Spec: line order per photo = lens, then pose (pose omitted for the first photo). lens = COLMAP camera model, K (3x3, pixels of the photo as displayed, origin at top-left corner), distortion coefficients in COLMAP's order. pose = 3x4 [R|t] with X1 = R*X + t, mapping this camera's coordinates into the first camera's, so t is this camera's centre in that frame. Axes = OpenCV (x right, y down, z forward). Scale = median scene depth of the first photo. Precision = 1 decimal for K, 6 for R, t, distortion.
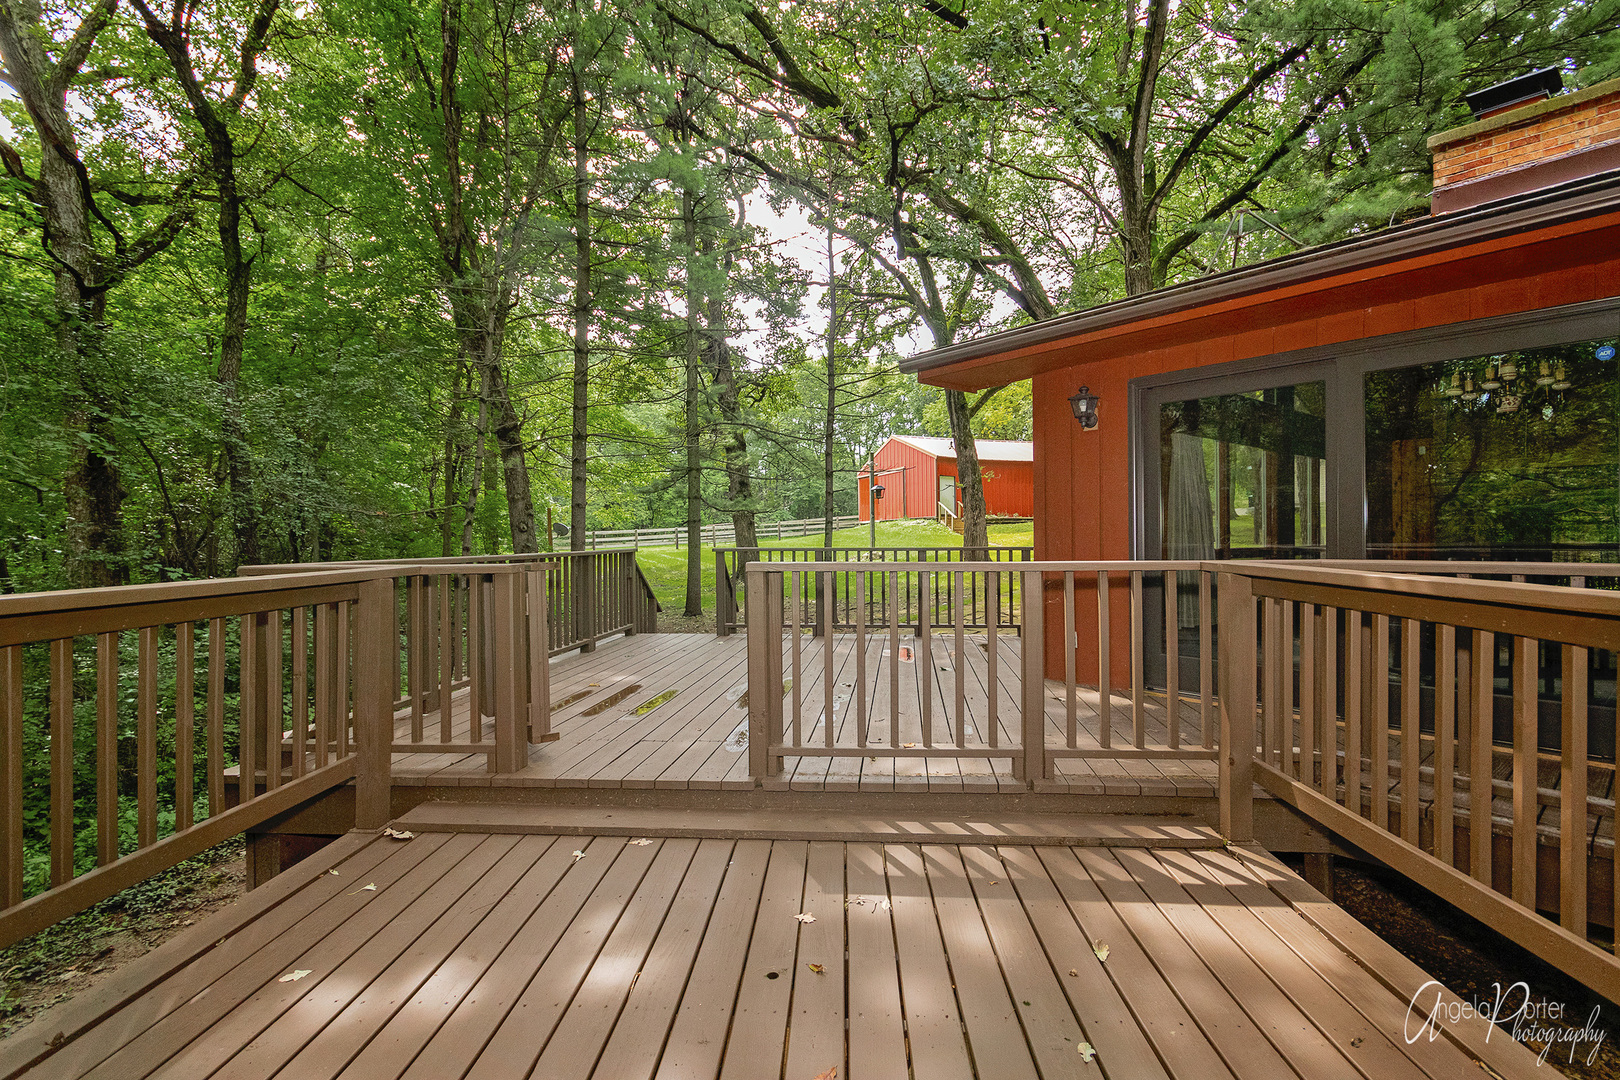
lens RADIAL K [[767.1, 0, 845.2], [0, 767.1, 544.2], [0, 0, 1]] dist [-0.003426, 0.006990]
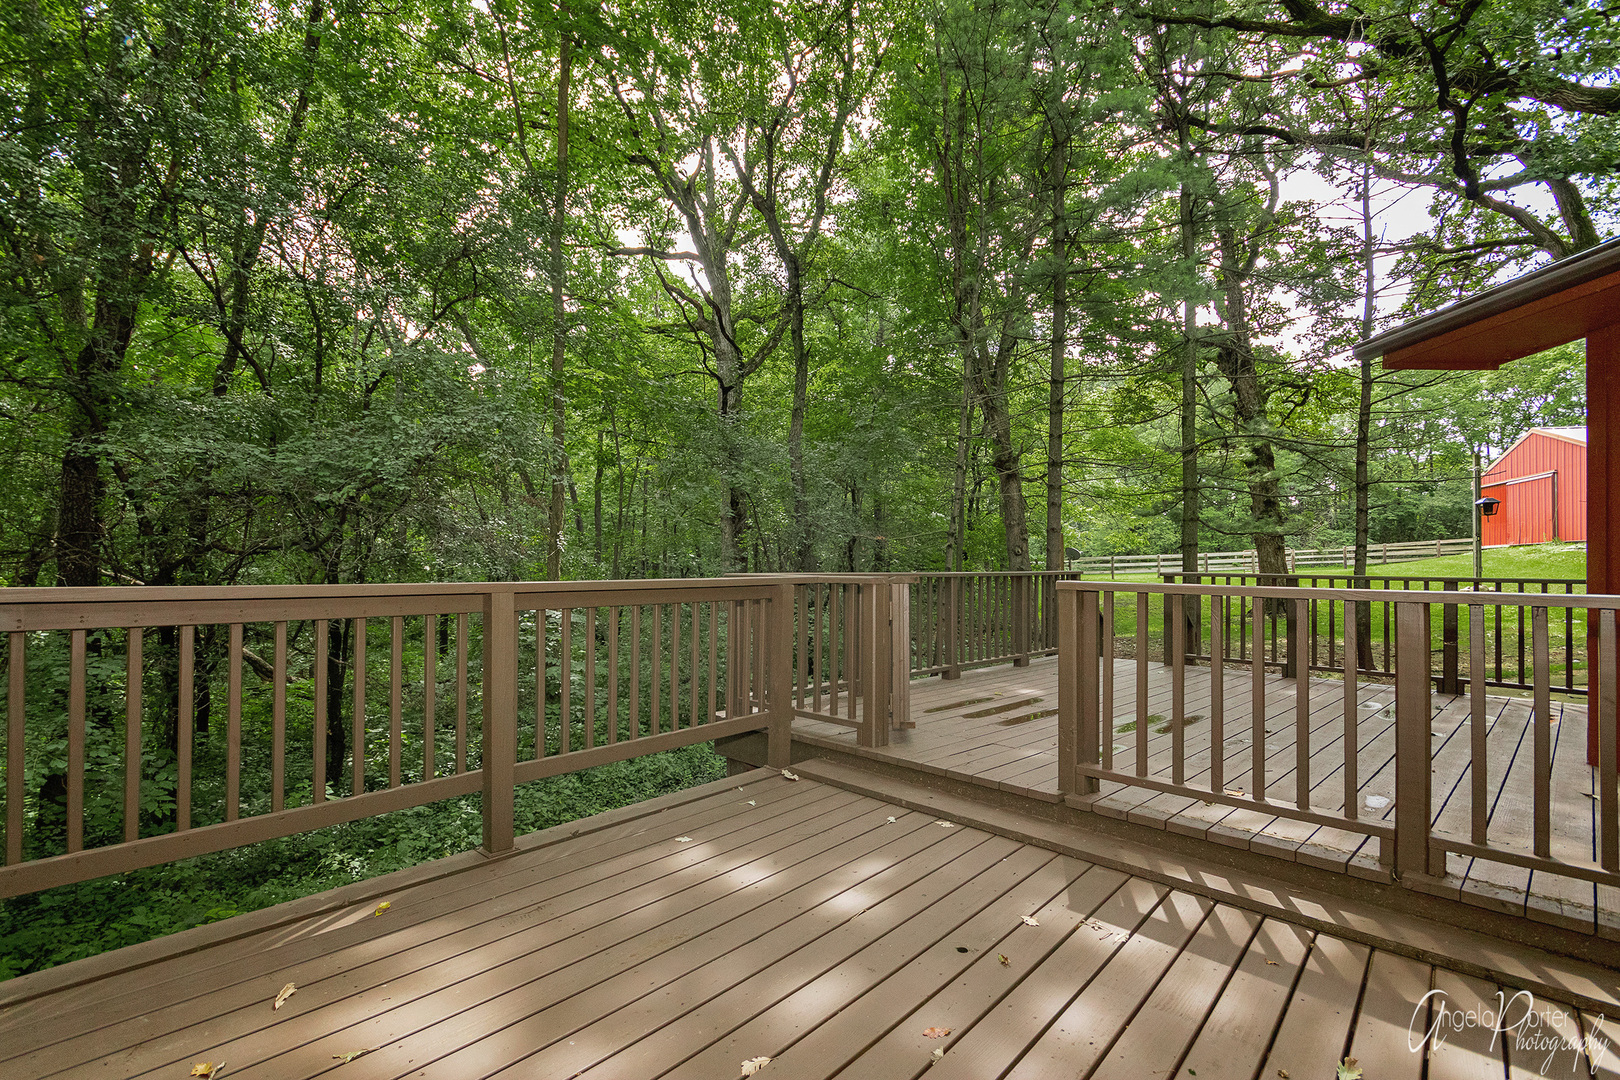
lens RADIAL K [[768.0, 0, 815.9], [0, 768.0, 565.0], [0, 0, 1]] dist [0.002383, 0.001148]
pose [[0.751274, 0.015481, -0.659809, 0.301725], [-0.019957, 0.999801, 0.000733, 0.009342], [0.659688, 0.012617, 0.751433, 0.017940]]
